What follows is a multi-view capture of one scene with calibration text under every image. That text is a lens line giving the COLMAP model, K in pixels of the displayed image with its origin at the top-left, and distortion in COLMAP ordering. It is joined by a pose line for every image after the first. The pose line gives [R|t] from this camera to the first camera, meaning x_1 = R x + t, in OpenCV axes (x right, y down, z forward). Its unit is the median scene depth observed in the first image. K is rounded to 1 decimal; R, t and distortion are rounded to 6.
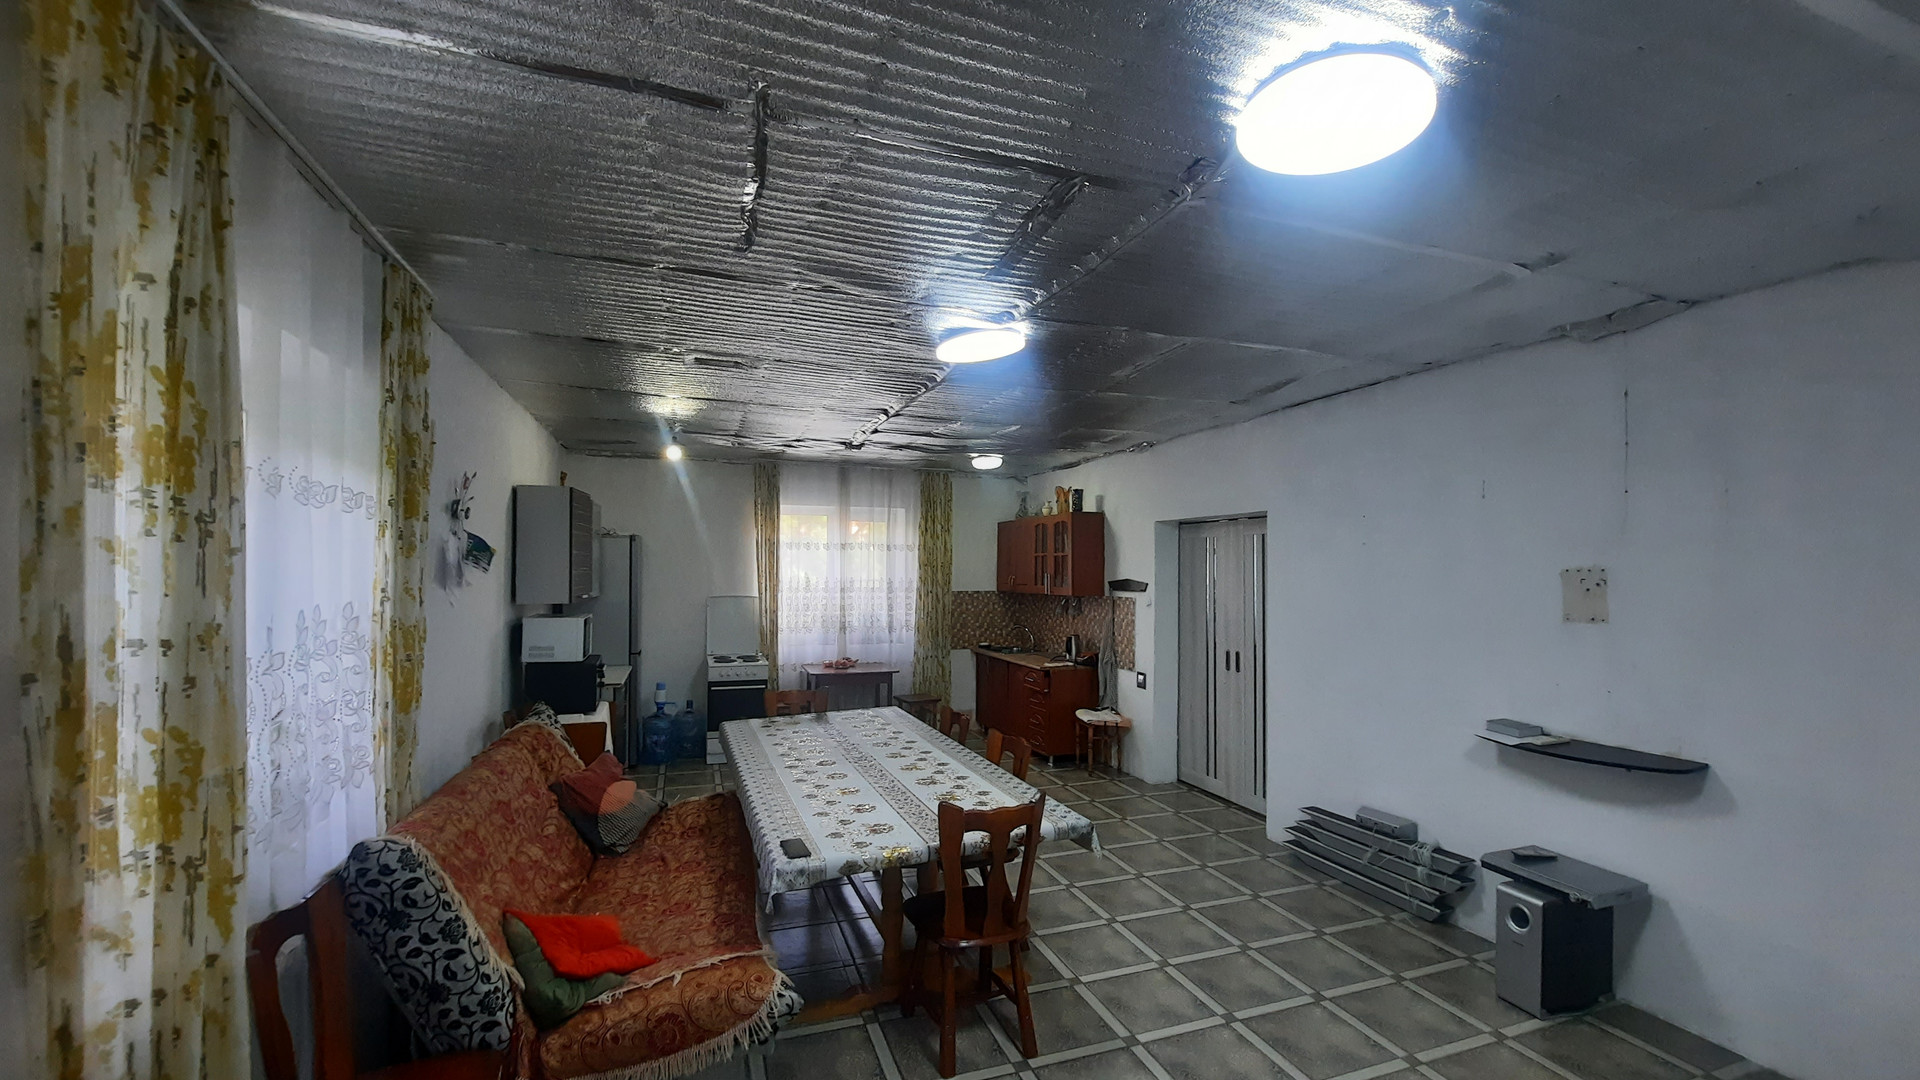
lens RADIAL K [[760.8, 0, 959.9], [0, 760.8, 550.7], [0, 0, 1]] dist [-0.030998, 0.003337]
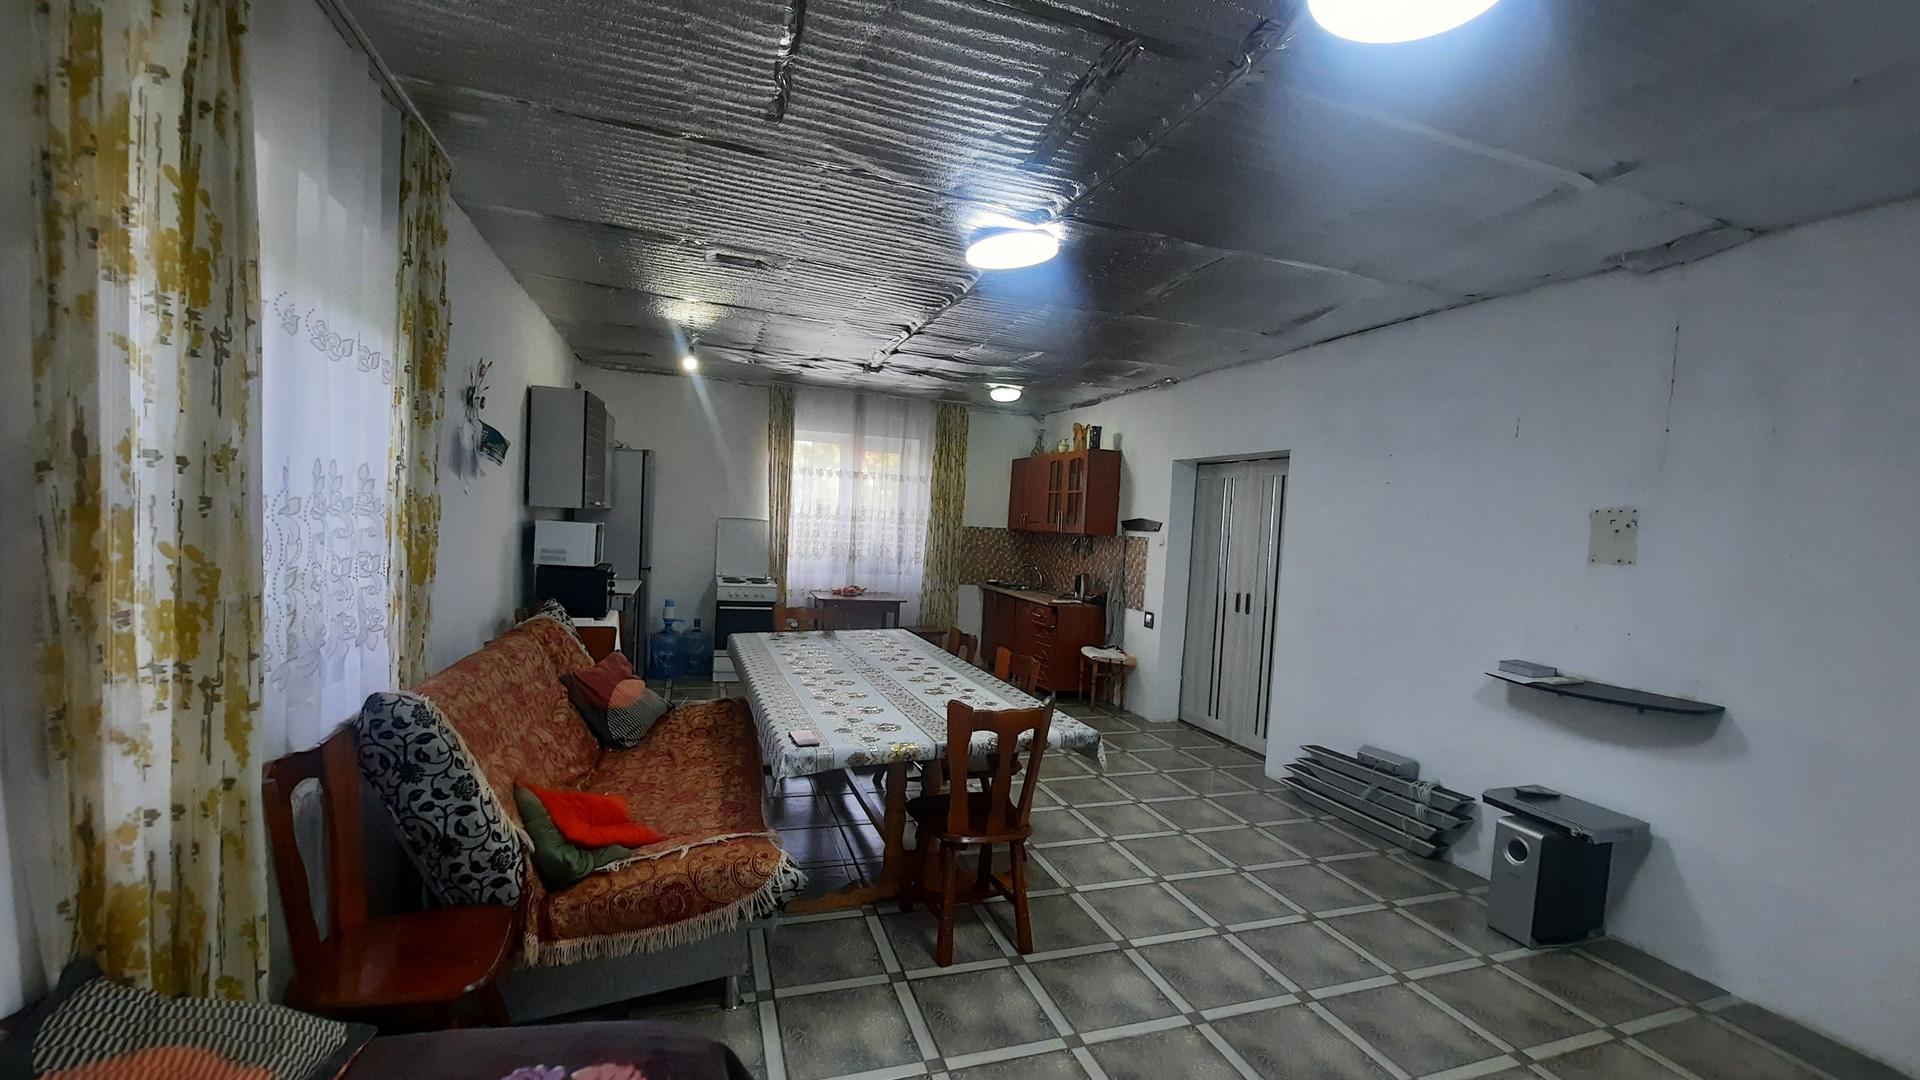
lens RADIAL K [[760.8, 0, 959.3], [0, 760.8, 552.7], [0, 0, 1]] dist [-0.030998, 0.003337]
pose [[0.998673, 0.050779, -0.008623, -0.014186], [-0.050102, 0.996559, 0.066028, 0.067154], [0.011946, -0.065508, 0.997781, 0.011817]]
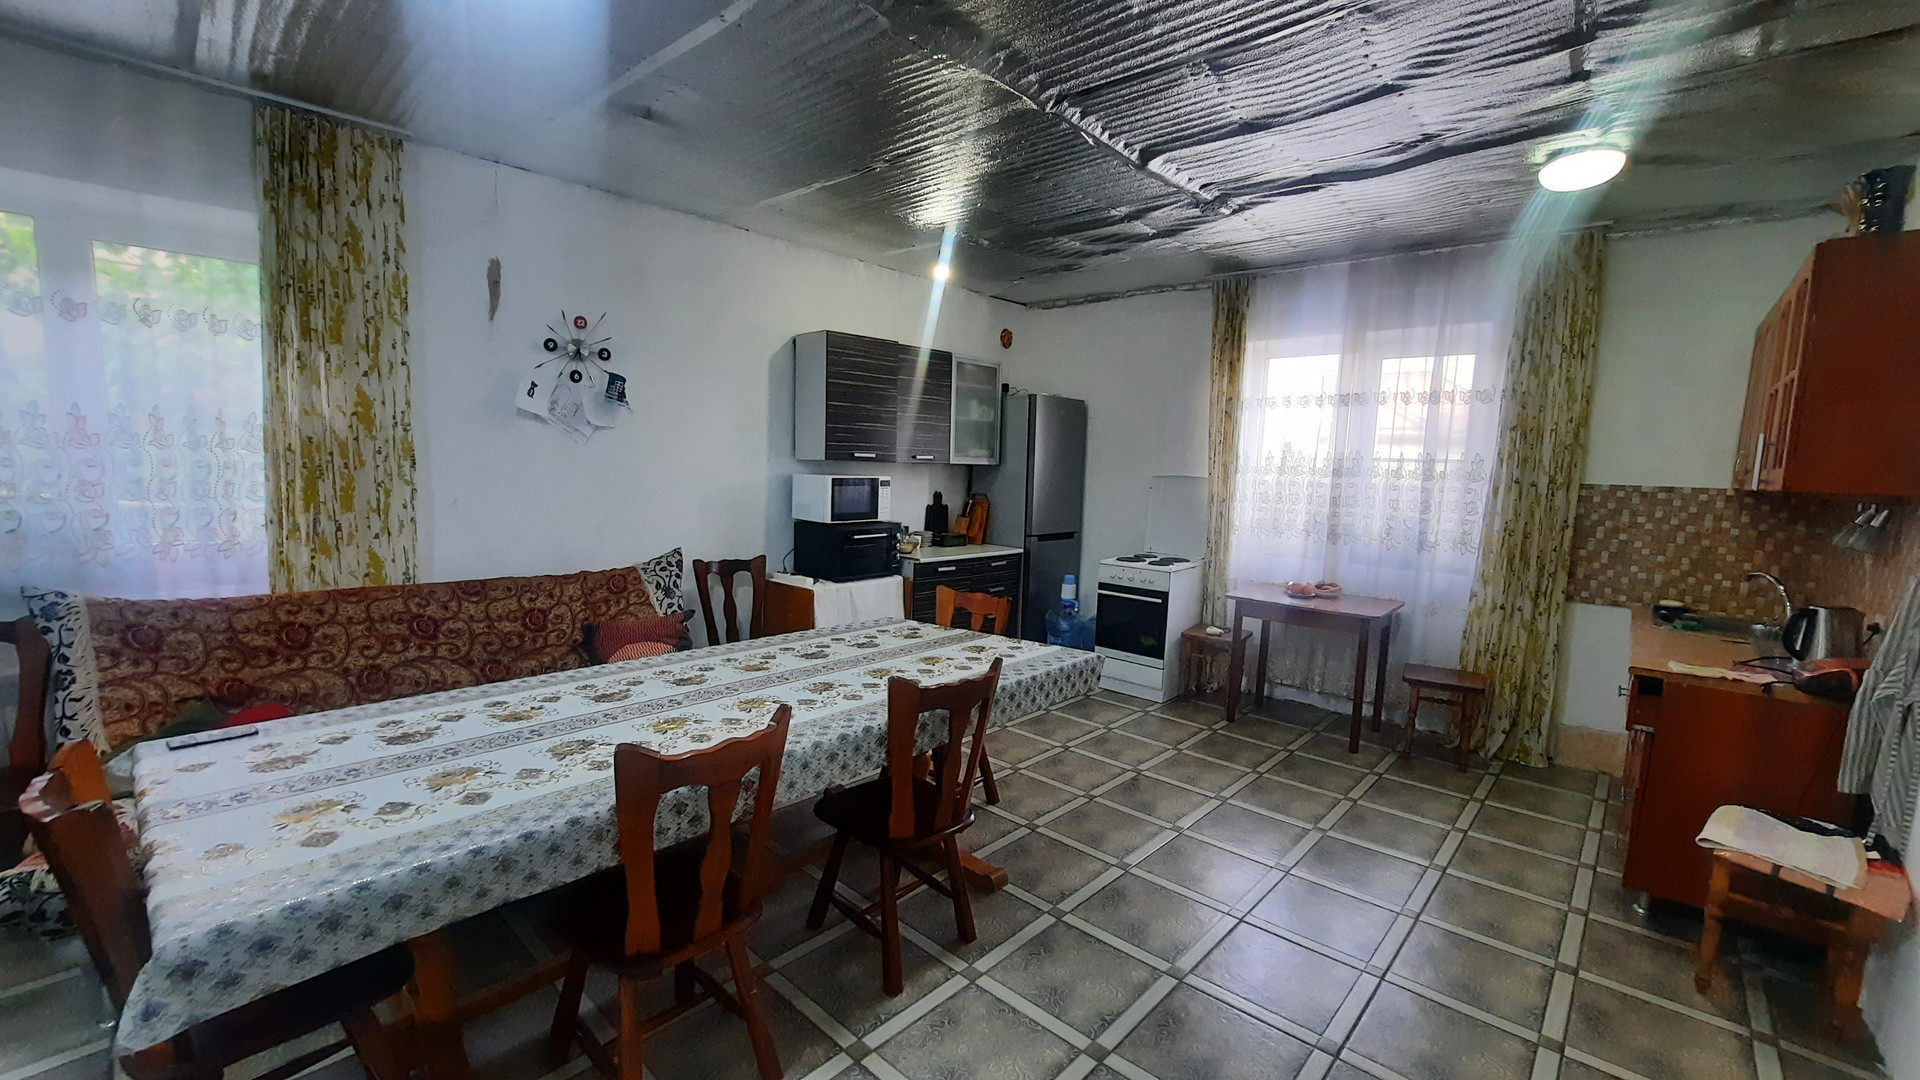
lens RADIAL K [[760.8, 0, 951.9], [0, 760.8, 551.3], [0, 0, 1]] dist [-0.030998, 0.003337]
pose [[0.460840, 0.111498, -0.880451, 0.678001], [-0.006351, 0.992466, 0.122359, 0.119872], [0.887460, -0.050796, 0.458076, 1.254525]]
